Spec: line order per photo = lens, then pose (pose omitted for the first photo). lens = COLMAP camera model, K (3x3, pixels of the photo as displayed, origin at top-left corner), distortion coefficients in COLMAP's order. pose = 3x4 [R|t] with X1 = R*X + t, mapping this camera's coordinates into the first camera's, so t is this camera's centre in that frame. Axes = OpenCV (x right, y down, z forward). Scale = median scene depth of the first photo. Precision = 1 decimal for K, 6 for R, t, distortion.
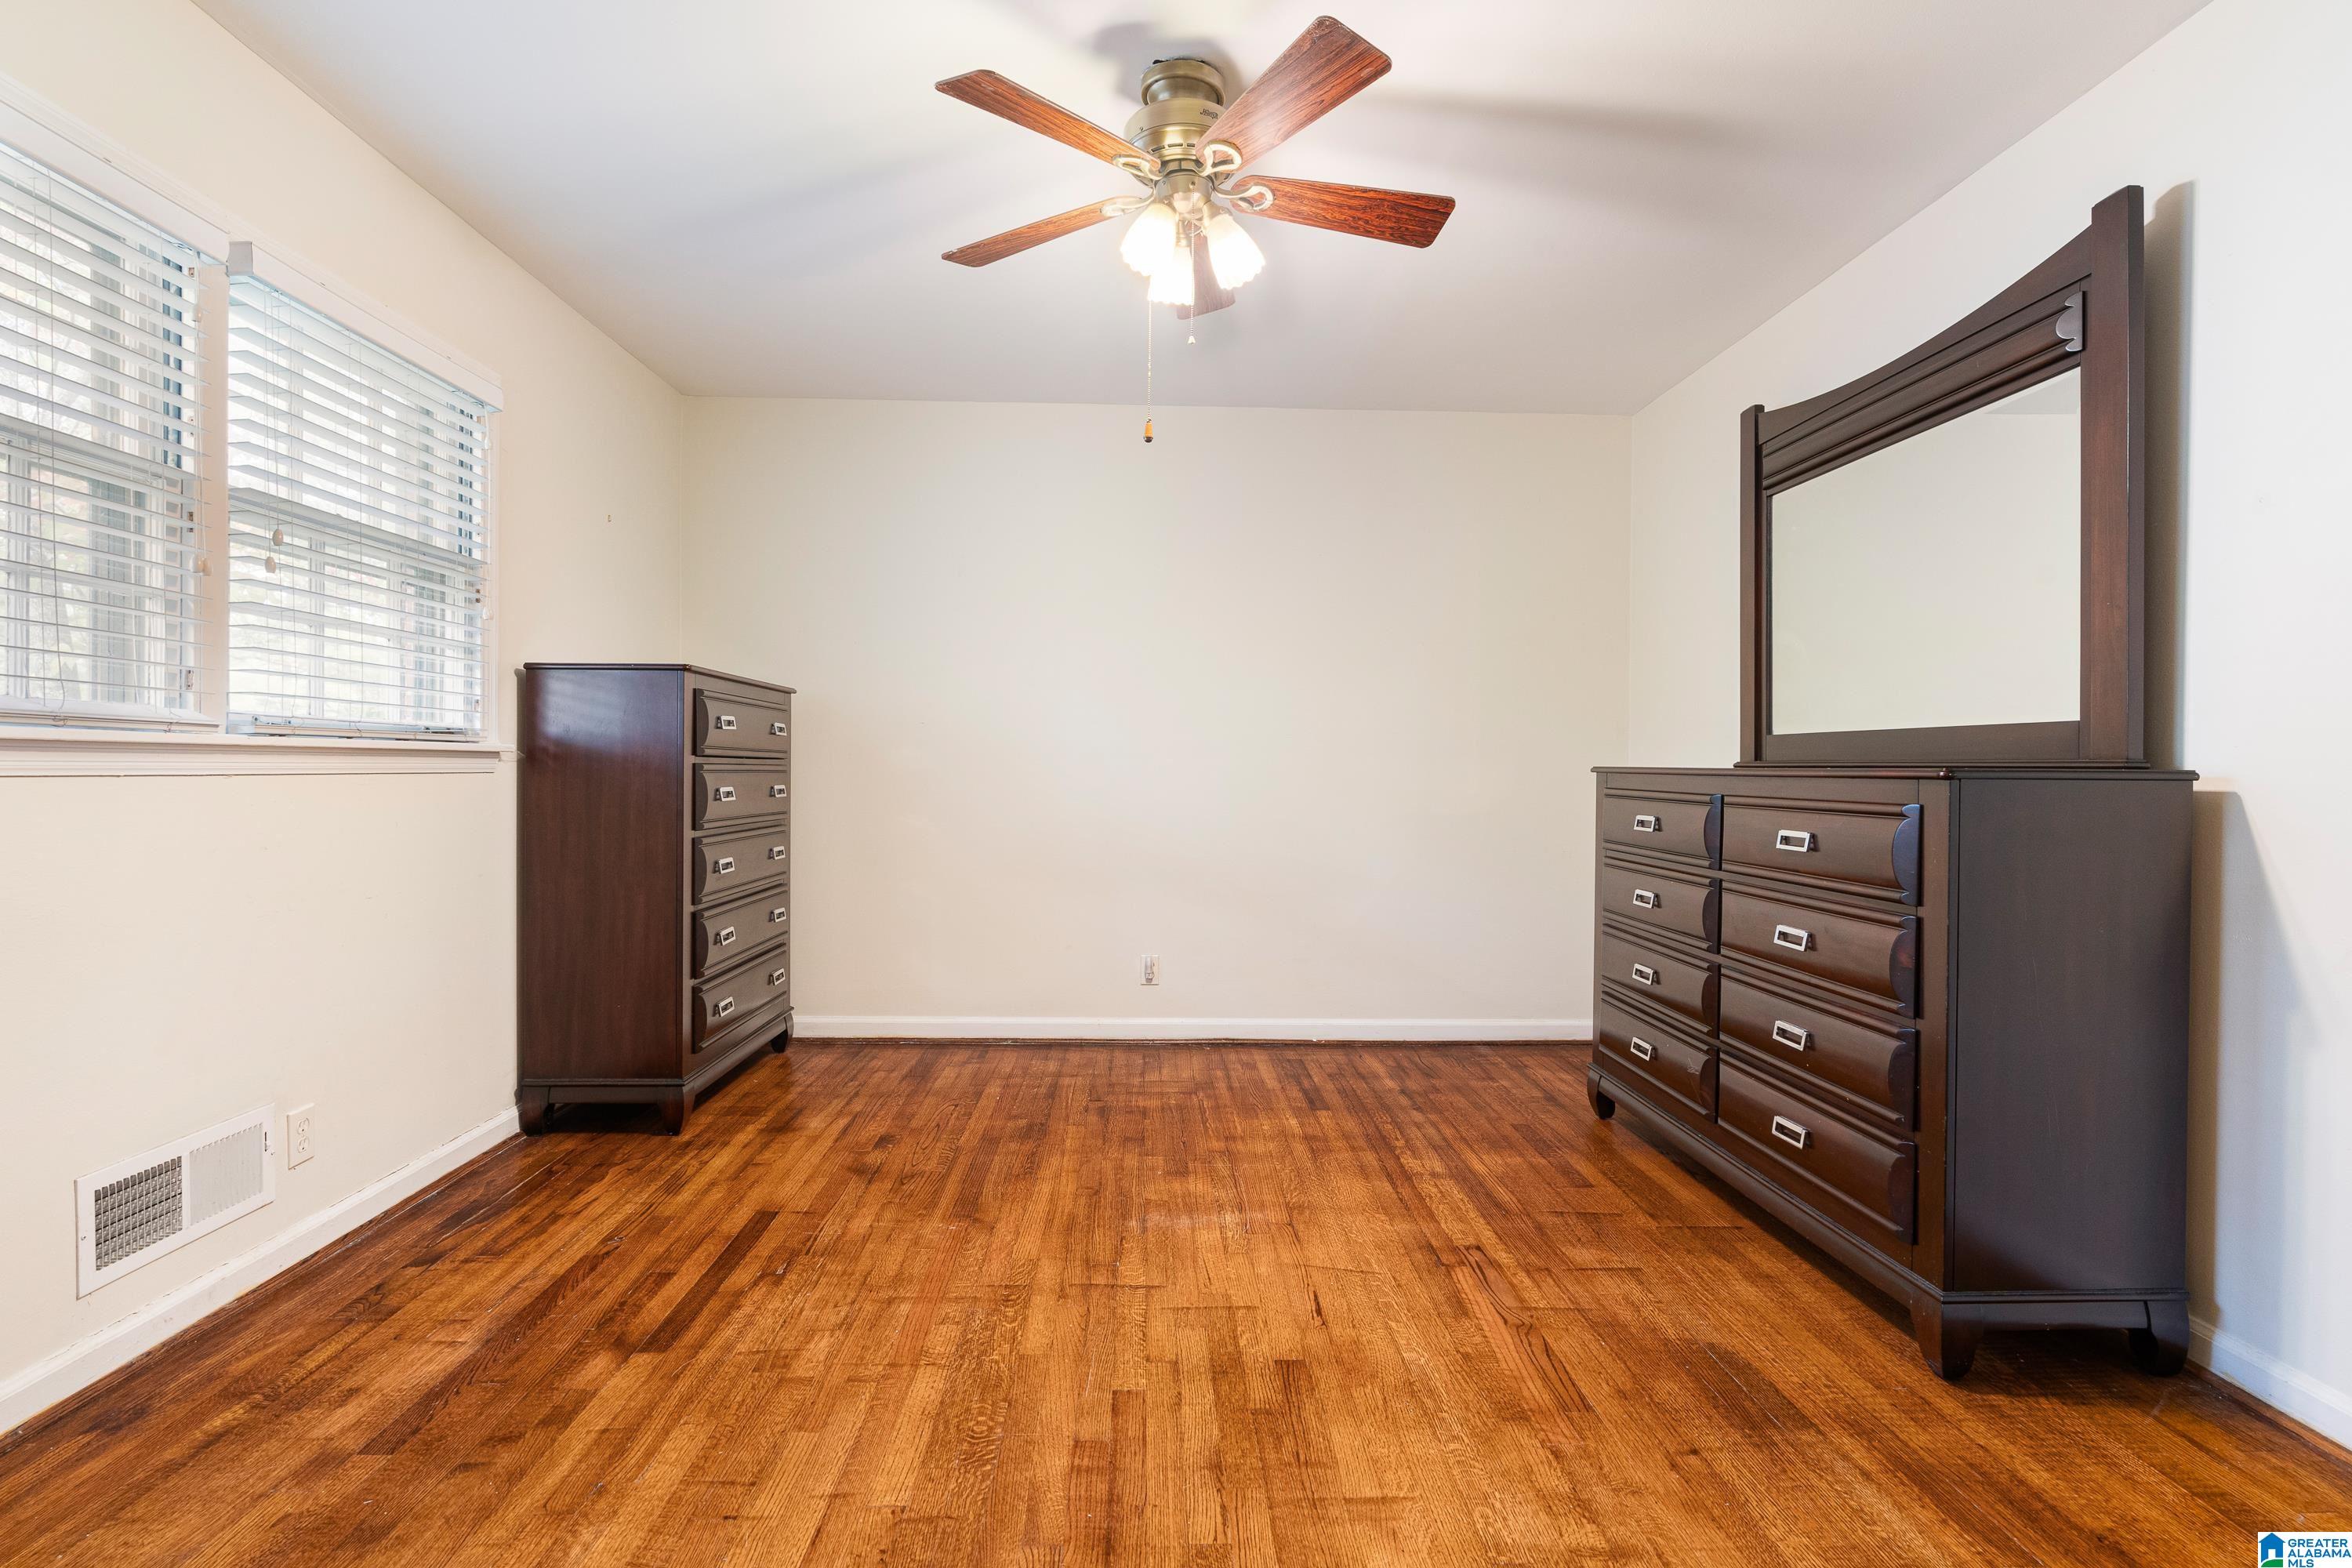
lens RADIAL K [[1071.1, 0, 1175.0], [0, 1071.1, 767.9], [0, 0, 1]] dist [-0.002862, 0.000110]
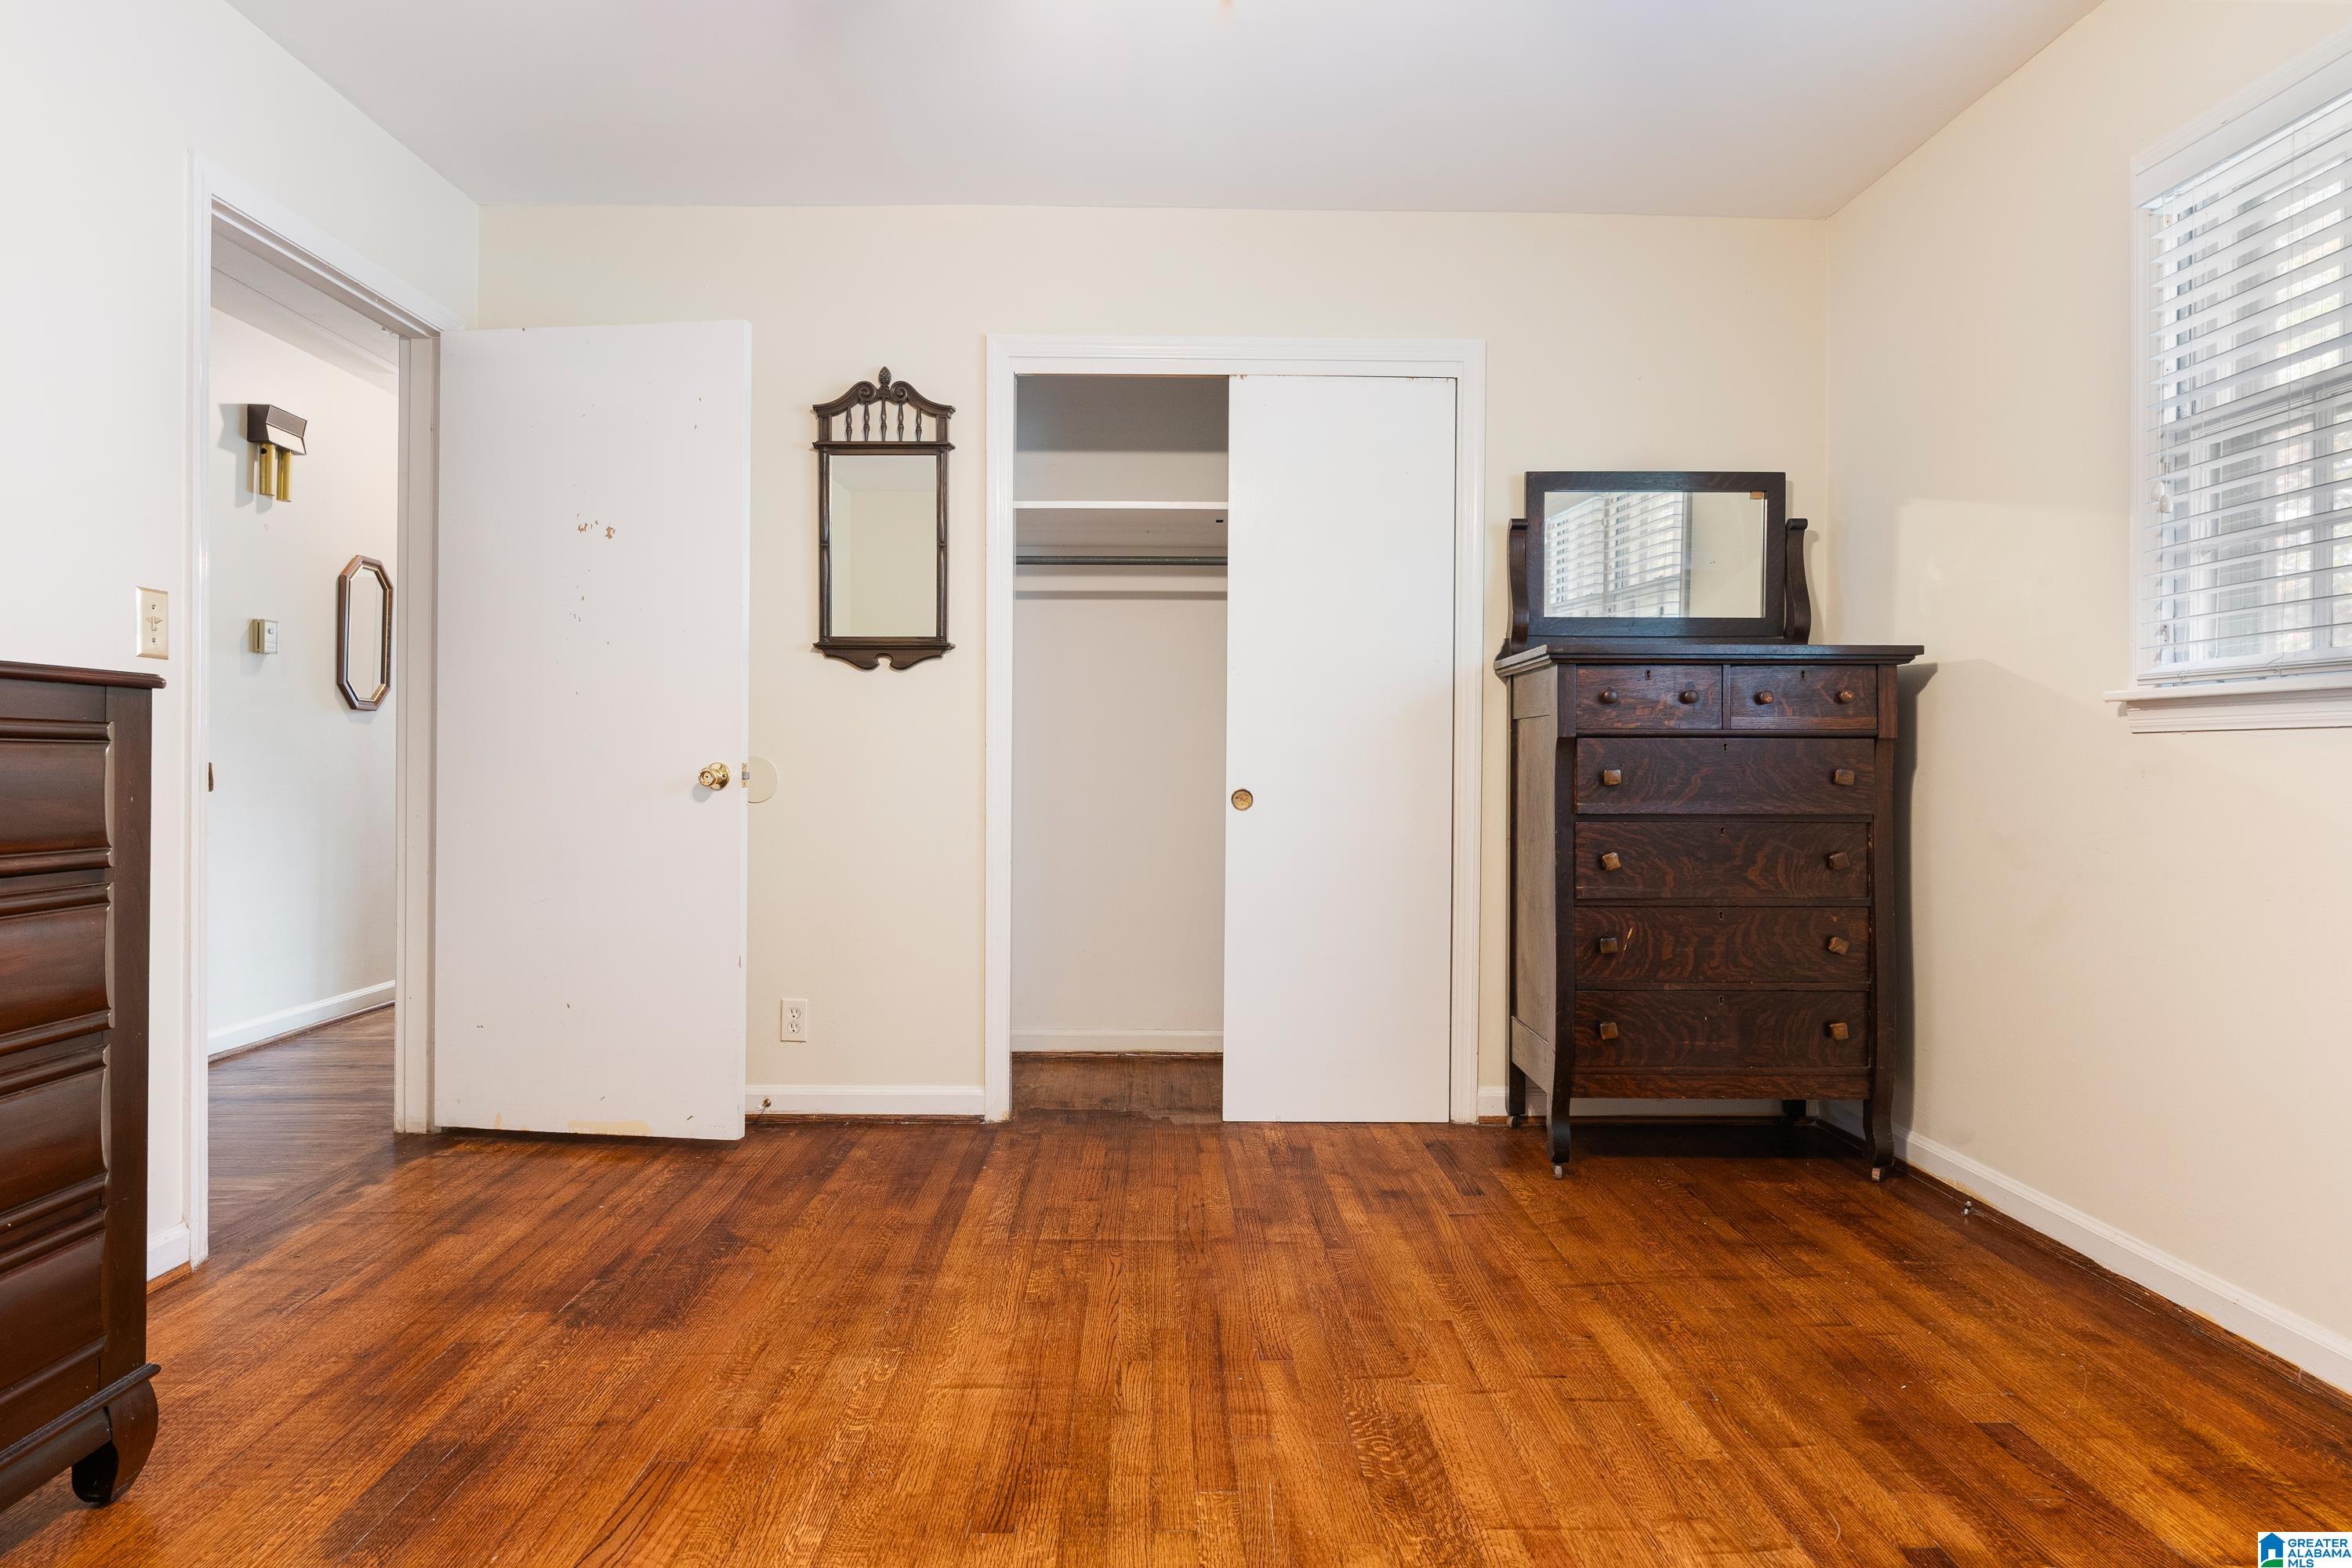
lens RADIAL K [[1302.7, 0, 1180.9], [0, 1302.7, 790.9], [0, 0, 1]] dist [0.010045, -0.002929]
pose [[-0.999833, -0.015585, 0.009503, -0.018825], [-0.015419, 0.999731, 0.017336, 0.059078], [-0.009771, 0.017187, -0.999805, 2.054429]]
